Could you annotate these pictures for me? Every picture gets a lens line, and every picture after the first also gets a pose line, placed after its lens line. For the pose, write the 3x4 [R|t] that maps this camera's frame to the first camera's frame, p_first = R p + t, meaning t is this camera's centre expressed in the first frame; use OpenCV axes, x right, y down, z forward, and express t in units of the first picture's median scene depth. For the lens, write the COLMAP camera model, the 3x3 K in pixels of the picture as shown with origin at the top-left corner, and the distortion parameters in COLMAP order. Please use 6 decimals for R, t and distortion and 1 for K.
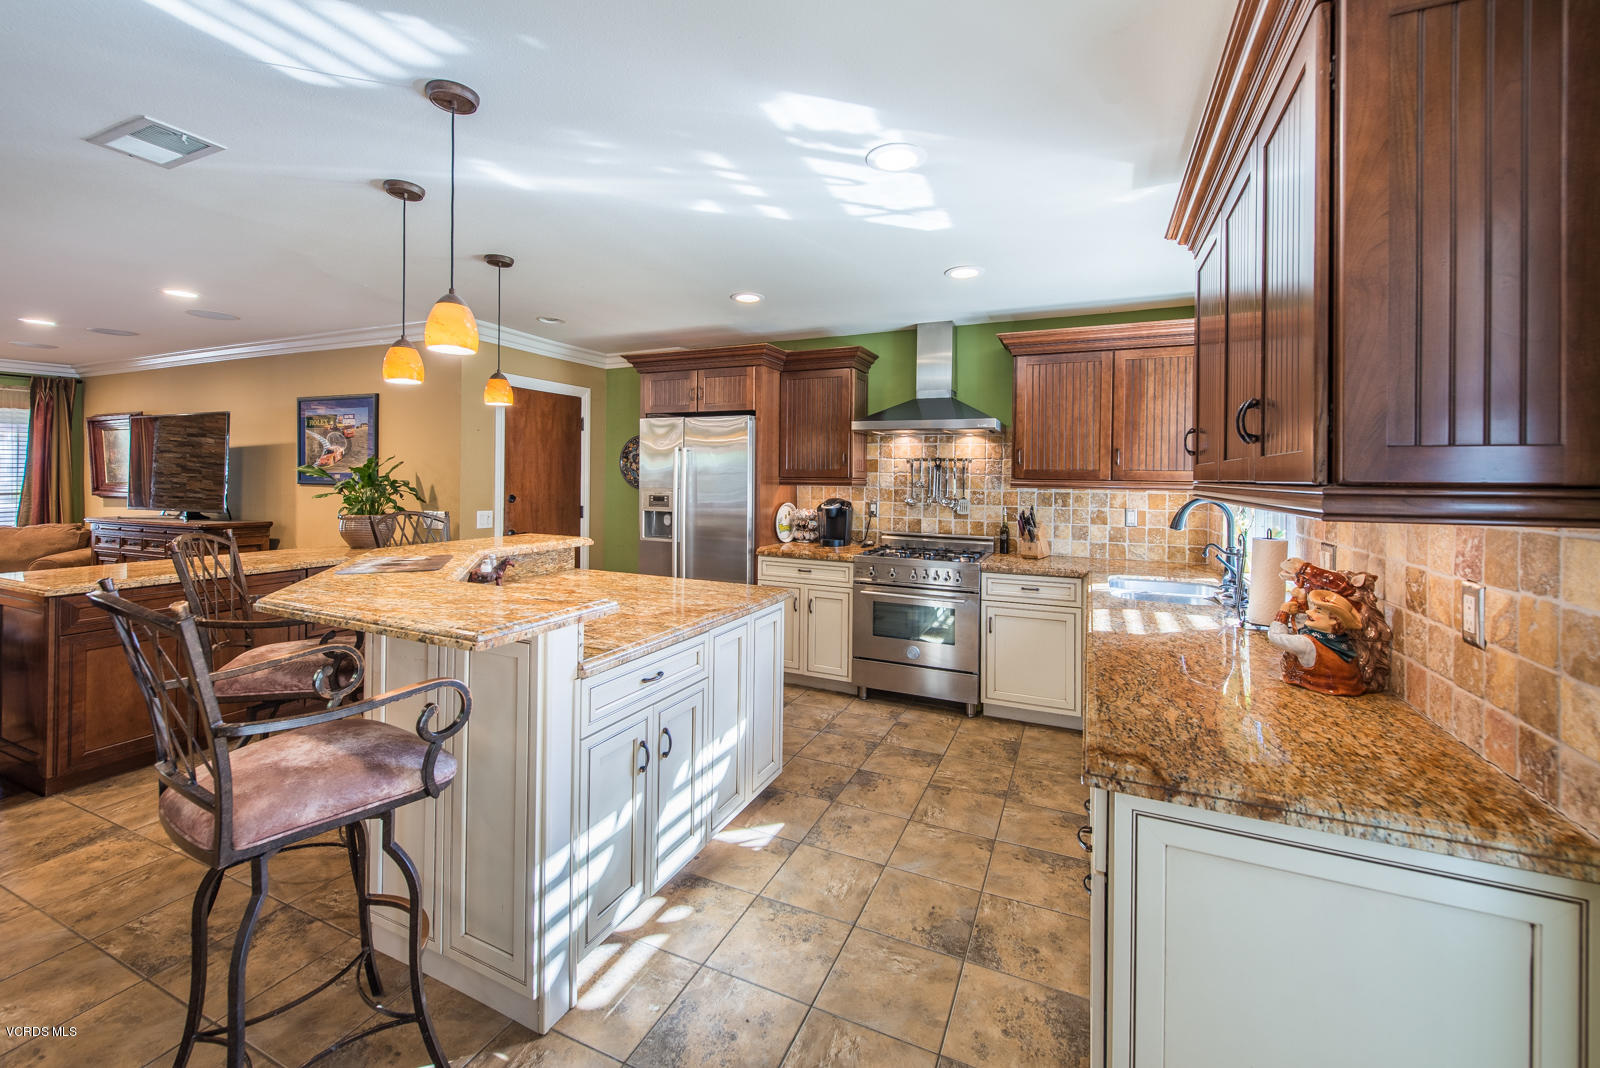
lens RADIAL K [[643.8, 0, 773.3], [0, 643.8, 480.6], [0, 0, 1]] dist [0.000642, -0.000126]
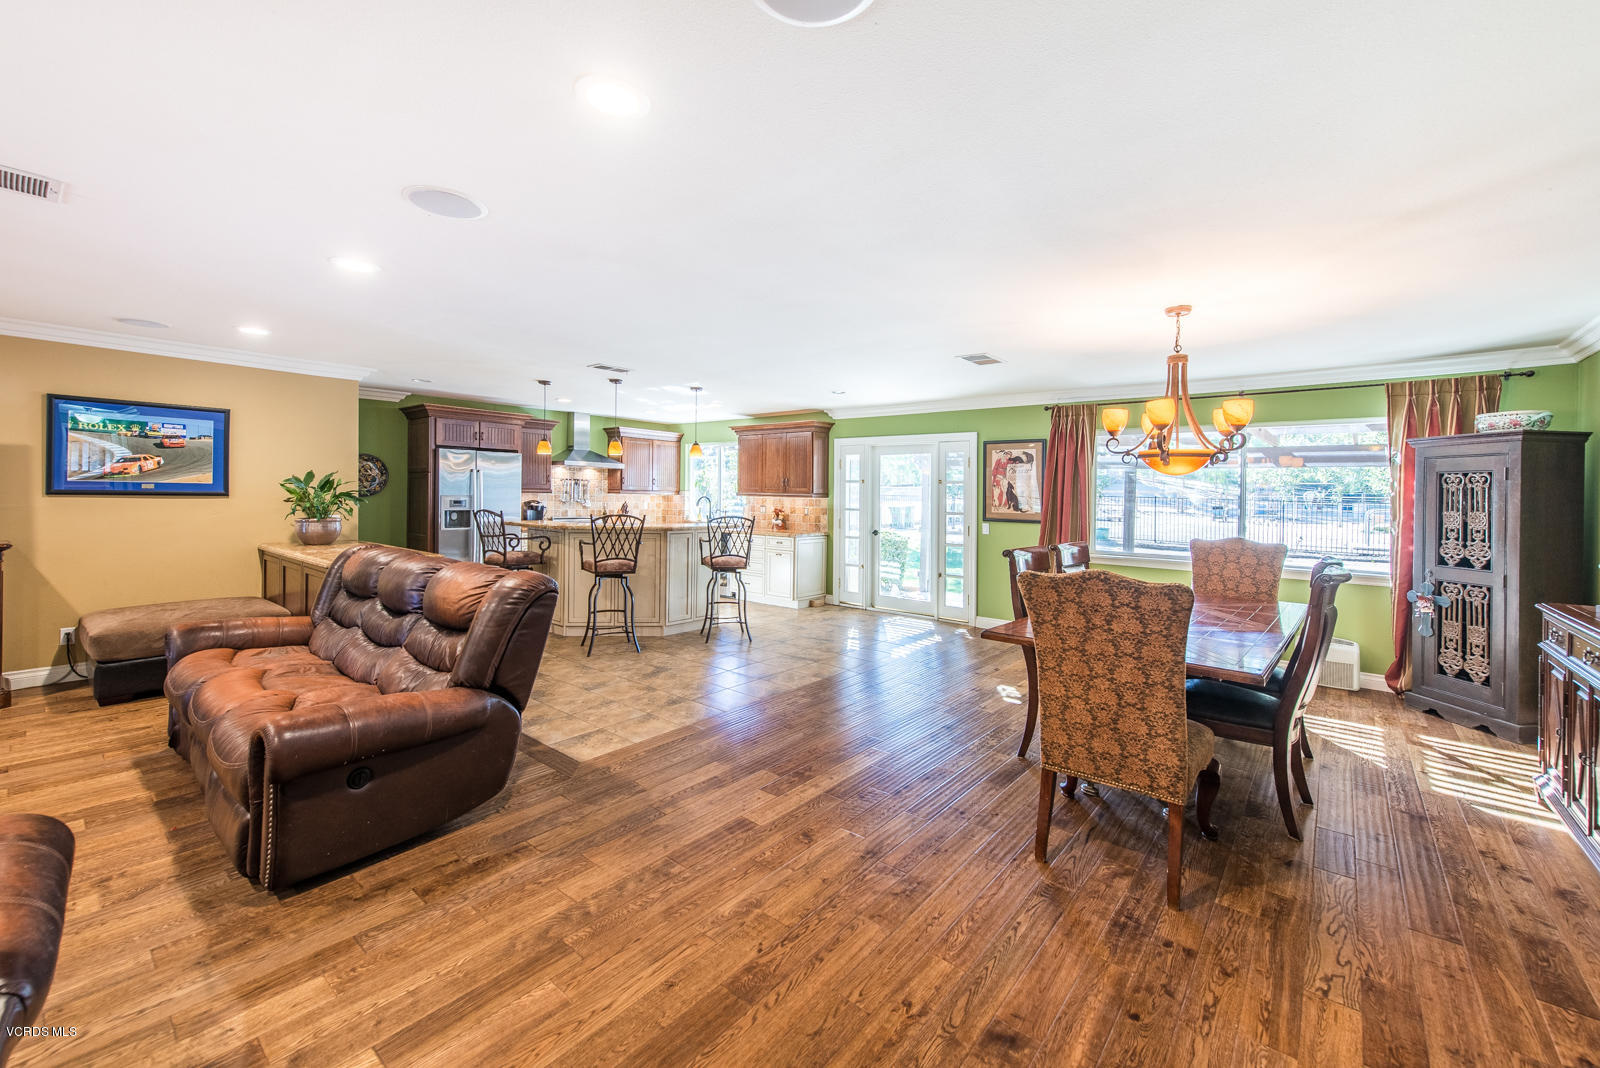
lens RADIAL K [[649.8, 0, 816.0], [0, 649.8, 522.2], [0, 0, 1]] dist [0.002431, -0.000111]
pose [[0.218461, -0.050766, 0.974524, -1.675694], [-0.006517, 0.998548, 0.053479, -0.016141], [-0.975824, -0.018034, 0.217813, -0.187296]]
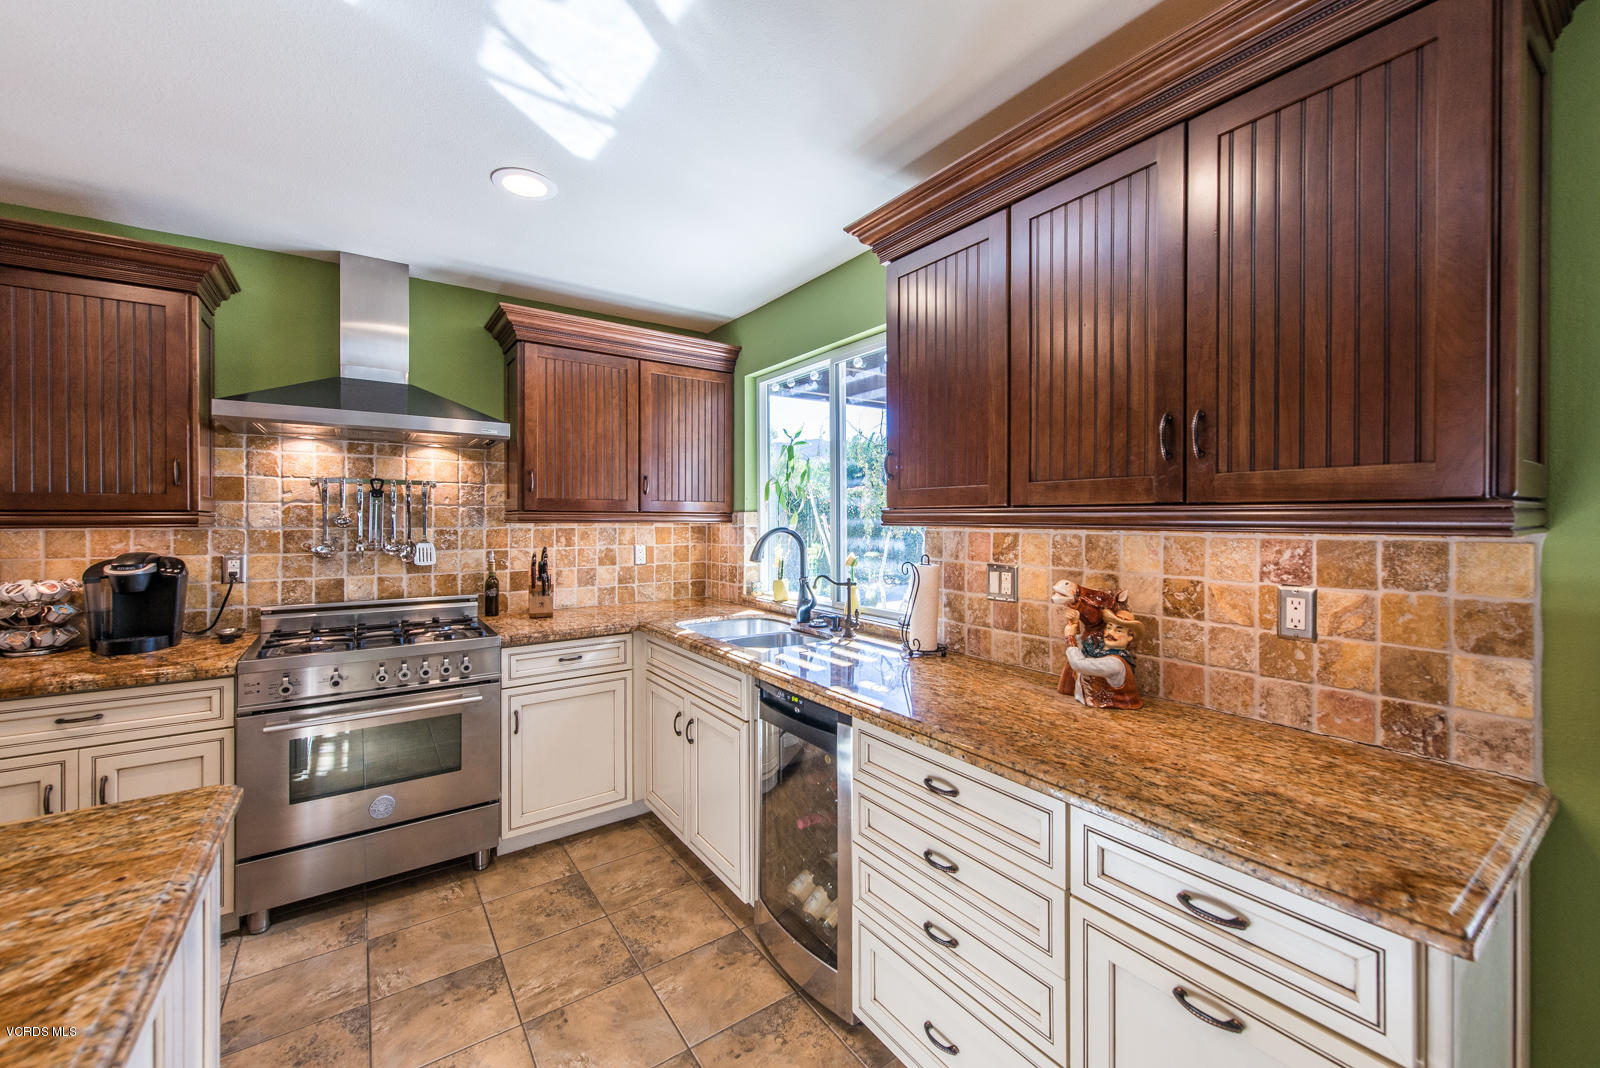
lens RADIAL K [[649.8, 0, 816.0], [0, 649.8, 522.2], [0, 0, 1]] dist [0.002431, -0.000111]
pose [[0.471555, -0.016766, 0.881677, -0.108663], [0.011497, 0.999851, 0.012864, 0.004026], [-0.881762, 0.004071, 0.471678, 0.346683]]
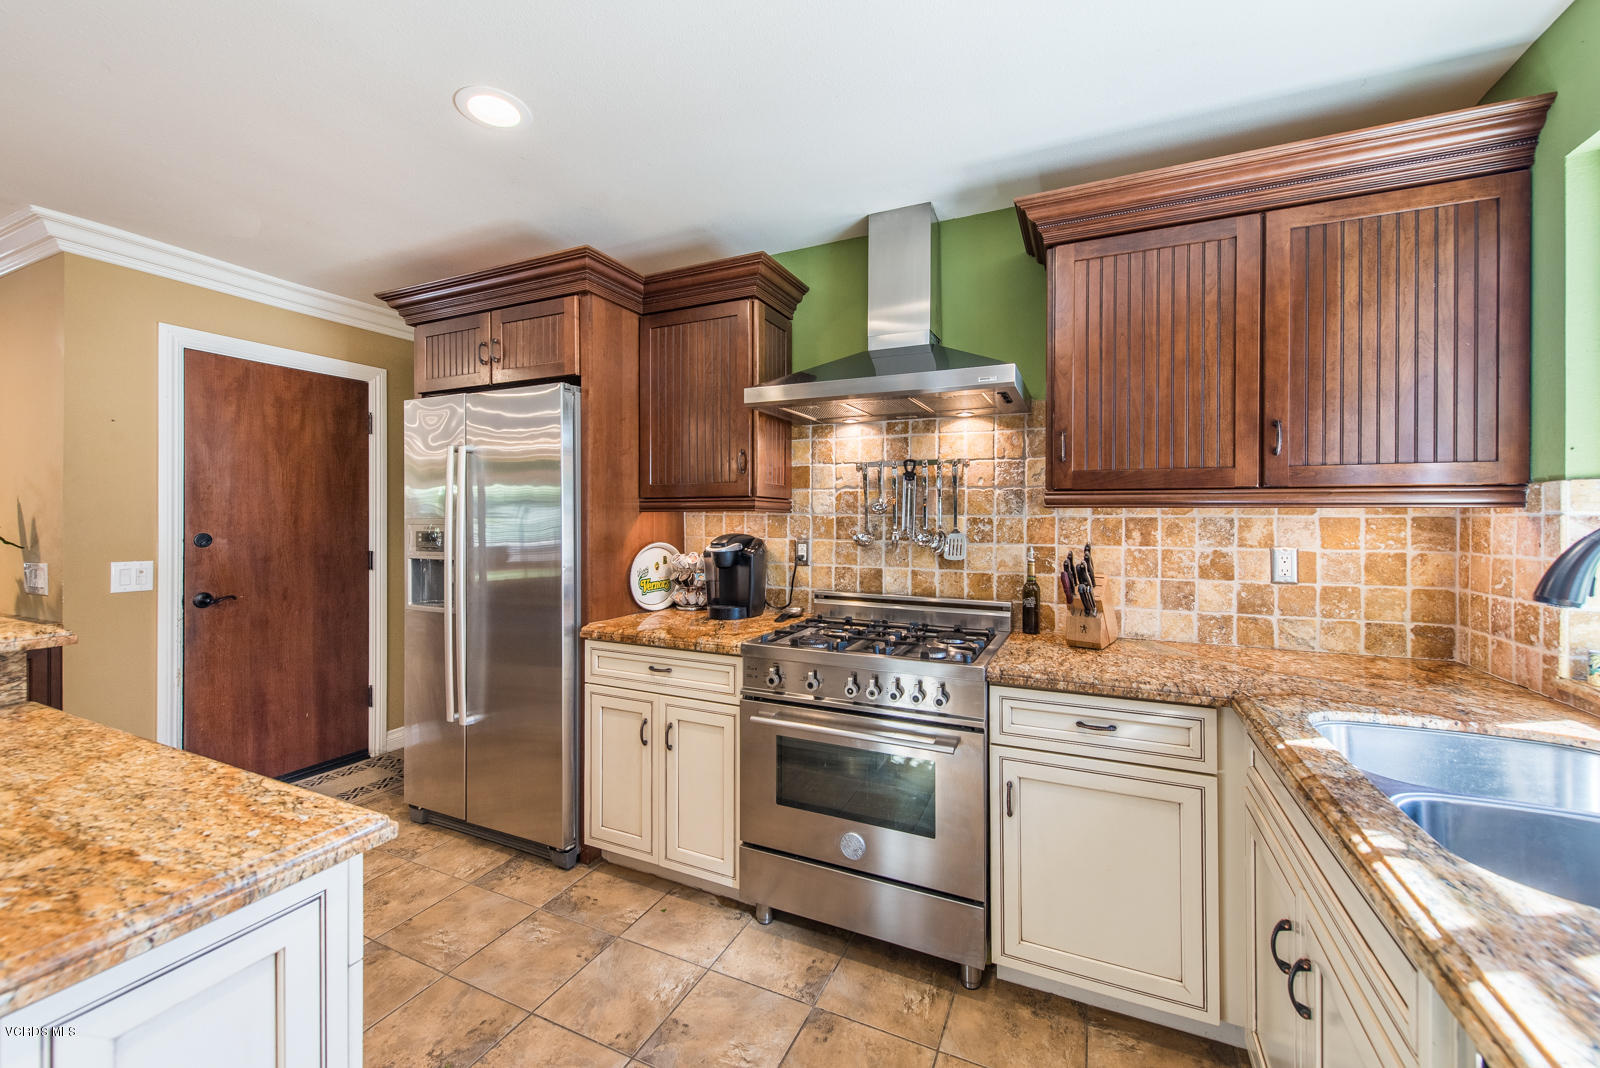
lens RADIAL K [[634.0, 0, 797.8], [0, 634.0, 515.5], [0, 0, 1]] dist [0.005374, -0.000099]
pose [[0.999730, -0.007694, 0.021932, 0.156616], [0.007934, 0.999909, -0.010901, 0.019664], [-0.021847, 0.011072, 0.999700, 0.483393]]
